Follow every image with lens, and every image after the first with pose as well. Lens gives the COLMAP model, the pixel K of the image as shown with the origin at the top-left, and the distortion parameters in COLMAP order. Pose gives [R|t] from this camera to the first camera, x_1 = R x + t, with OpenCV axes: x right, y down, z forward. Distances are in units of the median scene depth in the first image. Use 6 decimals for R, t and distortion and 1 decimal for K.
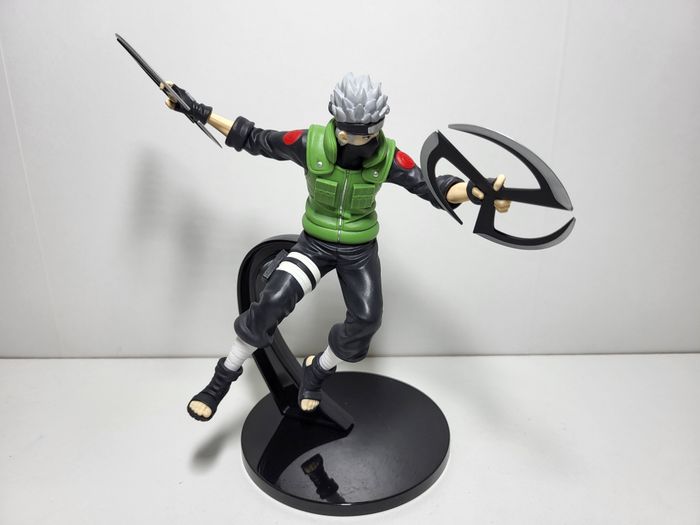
lens RADIAL K [[526.8, 0, 349.9], [0, 526.8, 251.5], [0, 0, 1]] dist [0.011335, 0.000370]
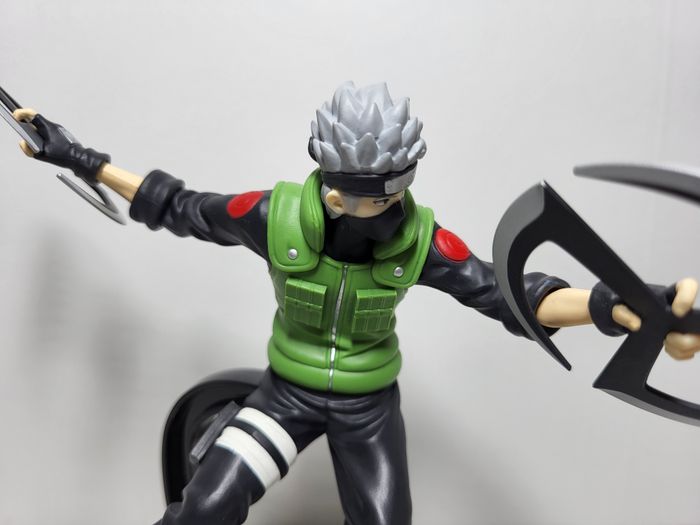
lens RADIAL K [[526.8, 0, 349.9], [0, 526.8, 251.5], [0, 0, 1]] dist [0.011335, 0.000370]
pose [[0.999971, -0.003048, -0.006962, 0.003990], [0.001976, 0.988830, -0.149031, -0.082480], [0.007339, 0.149013, 0.988808, 0.444873]]
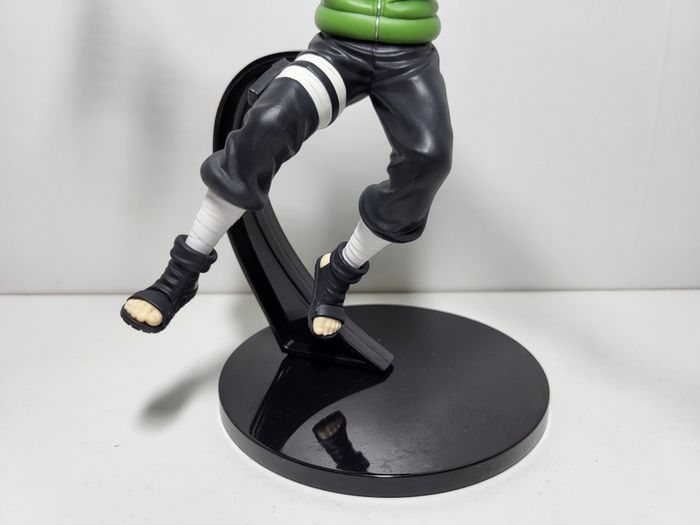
lens RADIAL K [[526.8, 0, 349.9], [0, 526.8, 251.5], [0, 0, 1]] dist [0.011335, 0.000370]
pose [[0.999945, -0.002935, -0.010044, -0.047998], [0.002542, 0.999237, -0.038977, 0.258746], [0.010151, 0.038949, 0.999190, 0.420917]]
